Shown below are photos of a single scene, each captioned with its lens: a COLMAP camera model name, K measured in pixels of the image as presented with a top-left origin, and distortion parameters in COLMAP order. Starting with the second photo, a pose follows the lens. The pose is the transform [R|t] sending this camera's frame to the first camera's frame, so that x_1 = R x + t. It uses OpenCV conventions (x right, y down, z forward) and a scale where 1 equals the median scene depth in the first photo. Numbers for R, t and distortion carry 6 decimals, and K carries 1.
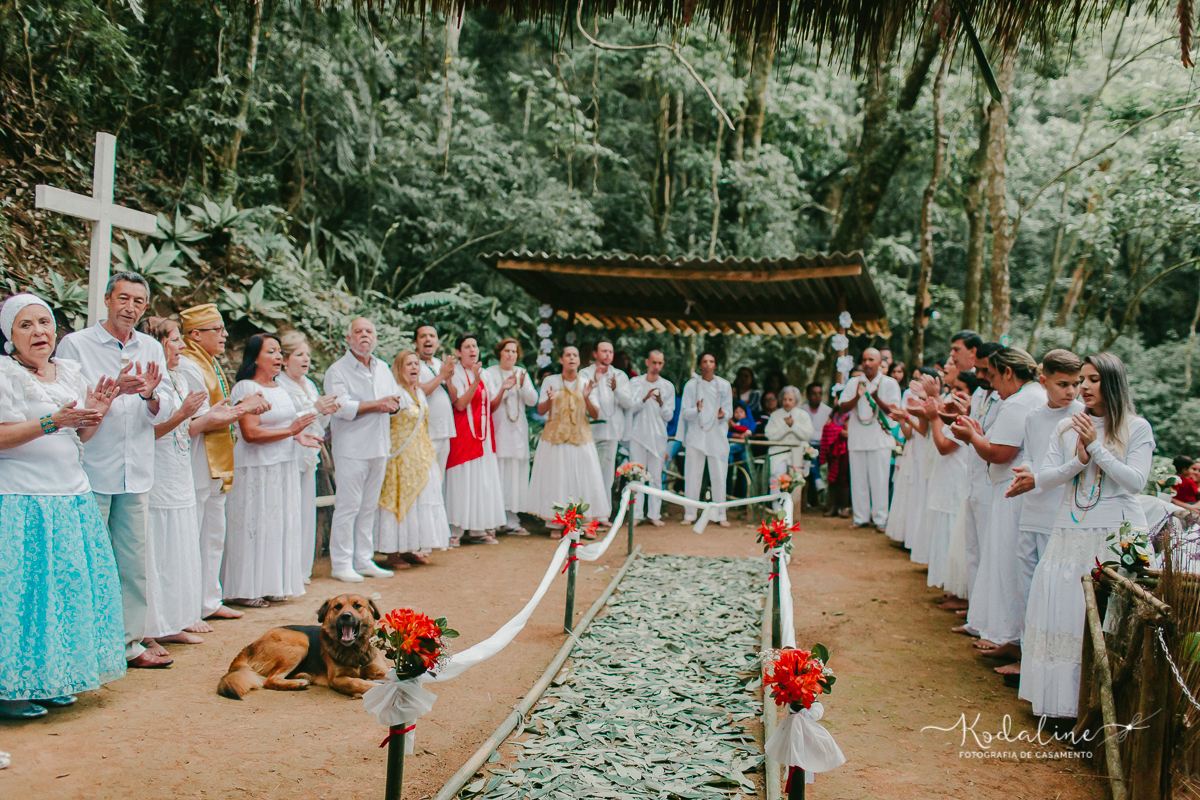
lens RADIAL K [[1134.8, 0, 604.1], [0, 1134.8, 399.8], [0, 0, 1]] dist [0.005218, 0.000000]
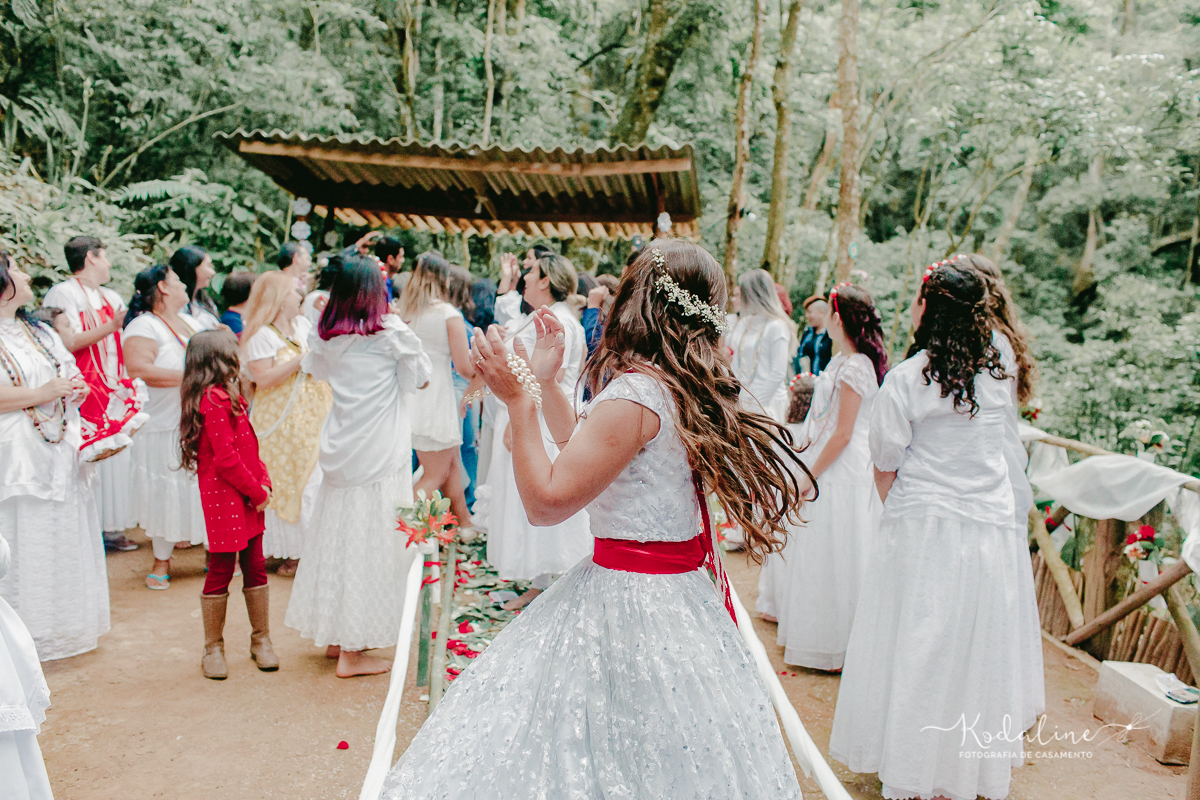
lens RADIAL K [[1134.8, 0, 602.7], [0, 1134.8, 409.3], [0, 0, 1]] dist [0.005218, 0.000000]
pose [[0.971012, -0.029355, 0.237221, -0.035649], [0.004410, 0.994461, 0.105011, -0.015899], [-0.238990, -0.100921, 0.965763, 0.128525]]
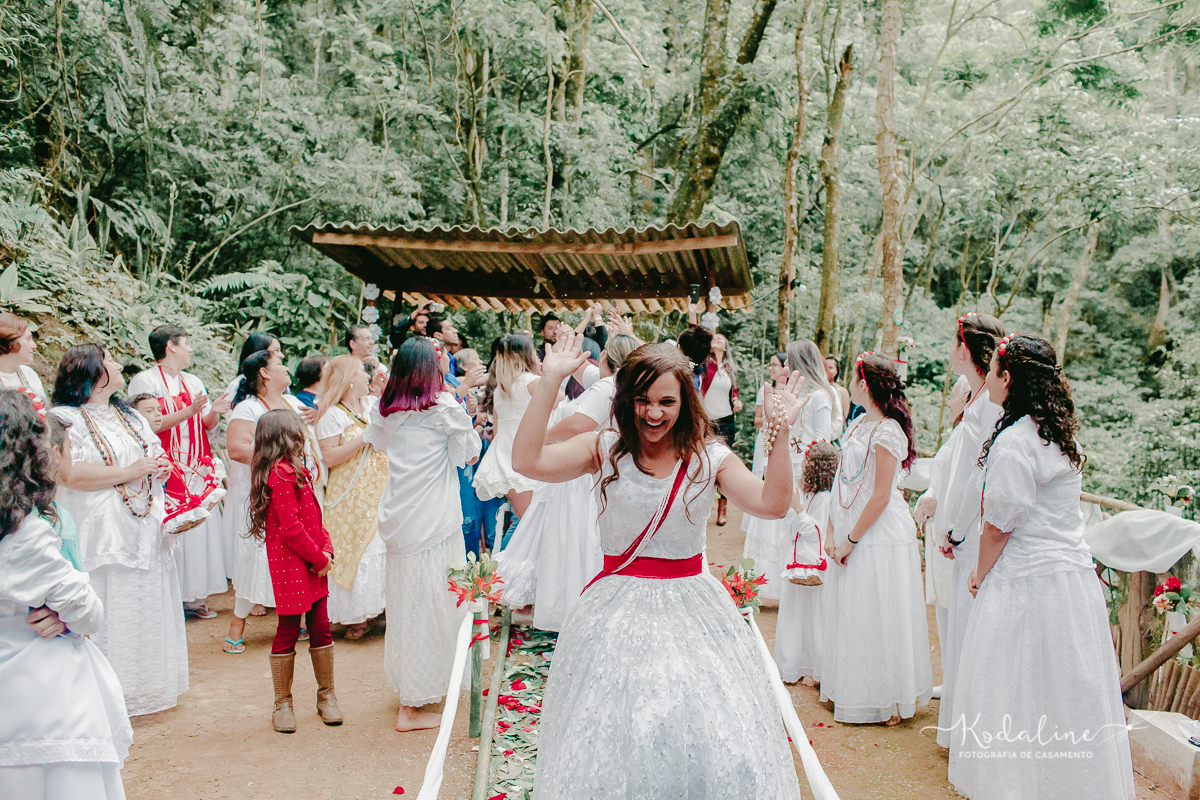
lens RADIAL K [[1134.8, 0, 603.8], [0, 1134.8, 404.2], [0, 0, 1]] dist [0.005218, 0.000000]
pose [[0.983449, -0.038114, 0.177131, -0.030343], [0.032267, 0.998839, 0.035776, -0.016164], [-0.178289, -0.029469, 0.983537, 0.104559]]
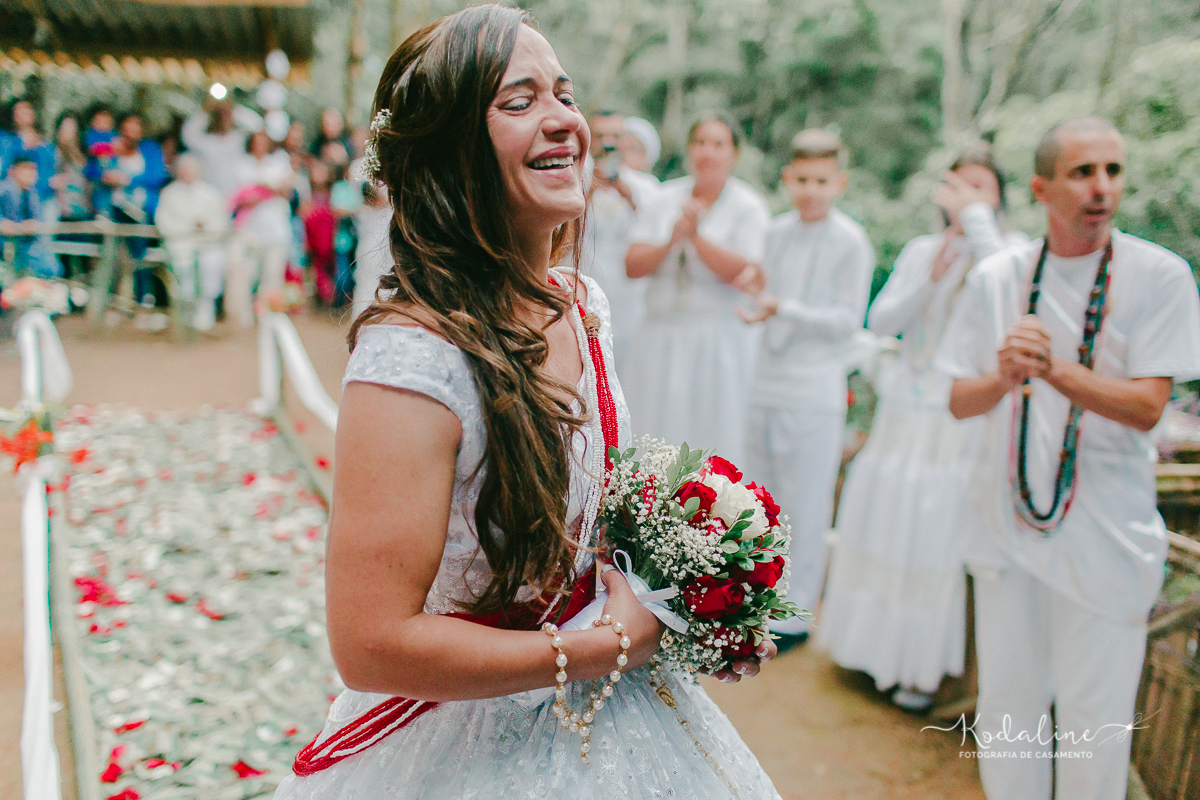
lens RADIAL K [[1134.8, 0, 590.3], [0, 1134.8, 413.7], [0, 0, 1]] dist [0.005218, 0.000000]
pose [[0.832688, -0.109426, 0.542822, -0.041483], [-0.015178, 0.975402, 0.219911, -0.010860], [-0.553534, -0.191356, 0.810545, 0.183468]]
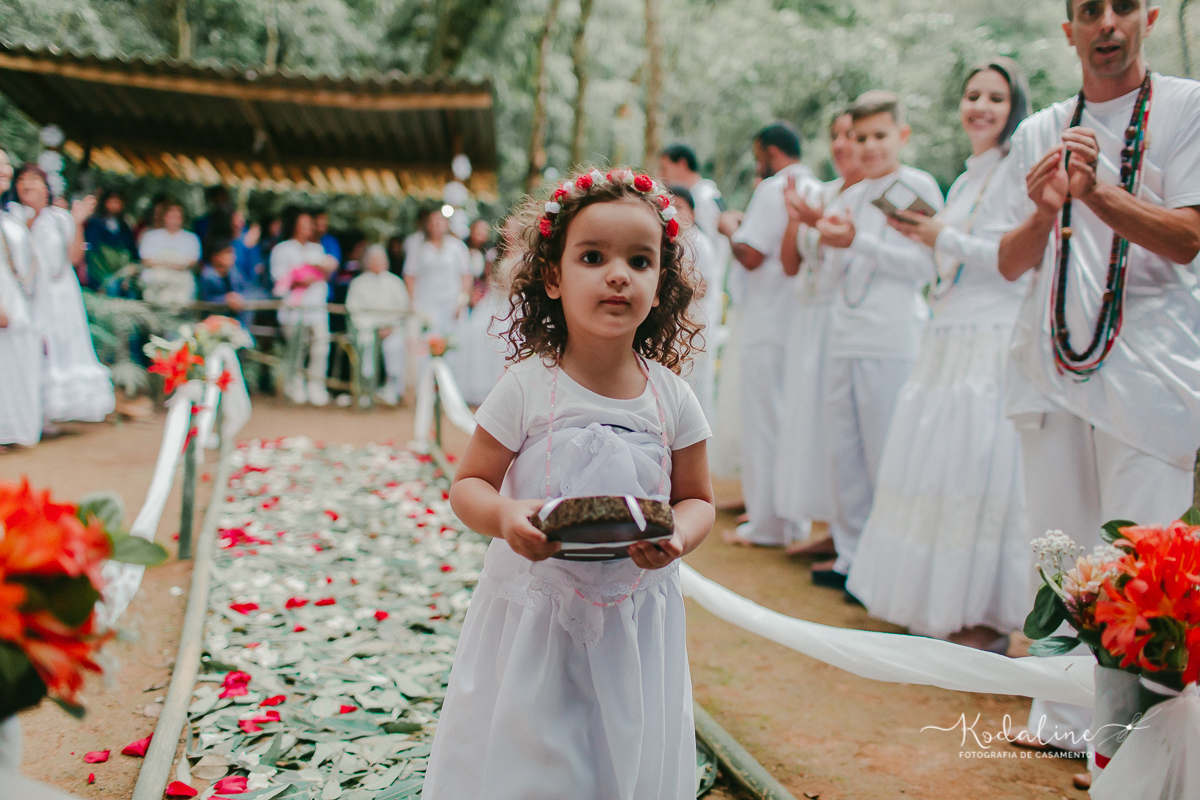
lens RADIAL K [[1134.8, 0, 600.1], [0, 1134.8, 421.0], [0, 0, 1]] dist [0.005218, 0.000000]
pose [[0.911043, -0.022827, 0.411678, -0.032300], [-0.014253, 0.996126, 0.086774, 0.033084], [-0.412064, -0.084922, 0.907189, 0.157359]]
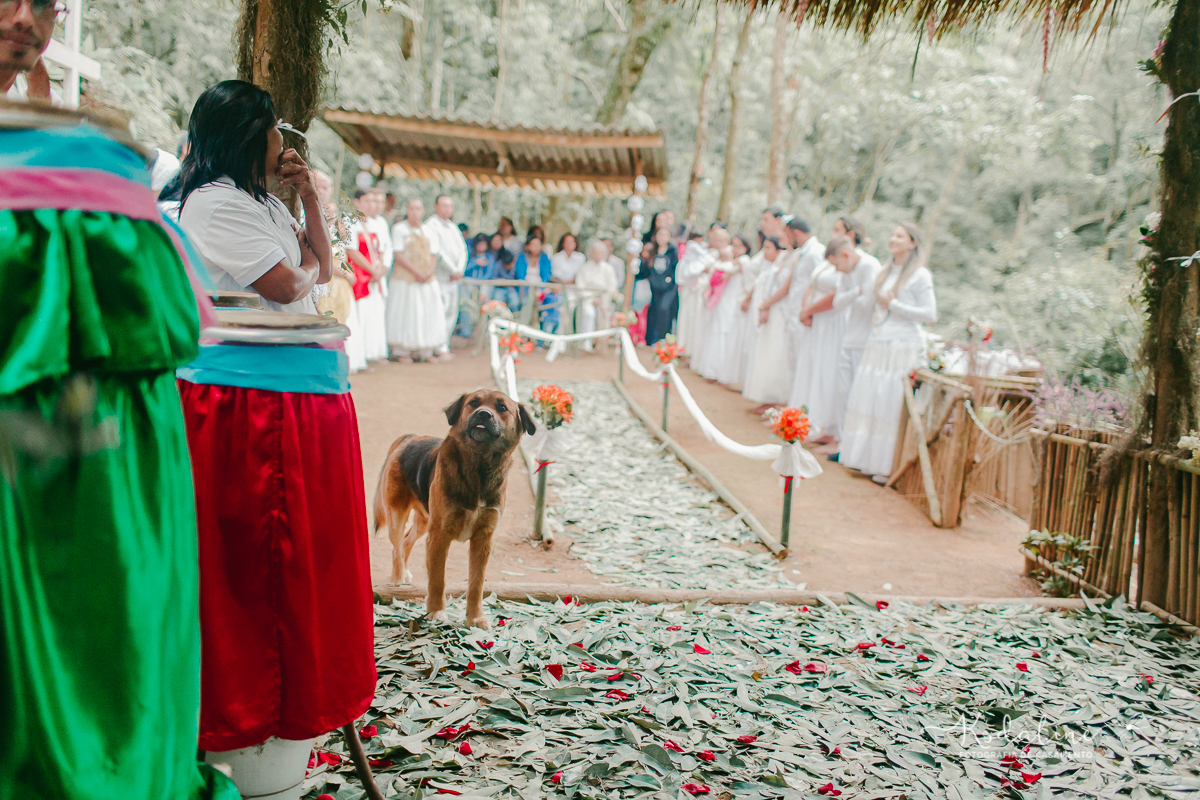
lens RADIAL K [[1134.8, 0, 590.3], [0, 1134.8, 400.7], [0, 0, 1]] dist [0.005218, 0.000000]
pose [[0.965503, -0.003142, 0.260374, -0.115042], [-0.031265, 0.991294, 0.127900, 0.002155], [-0.258509, -0.131628, 0.956999, -0.104738]]
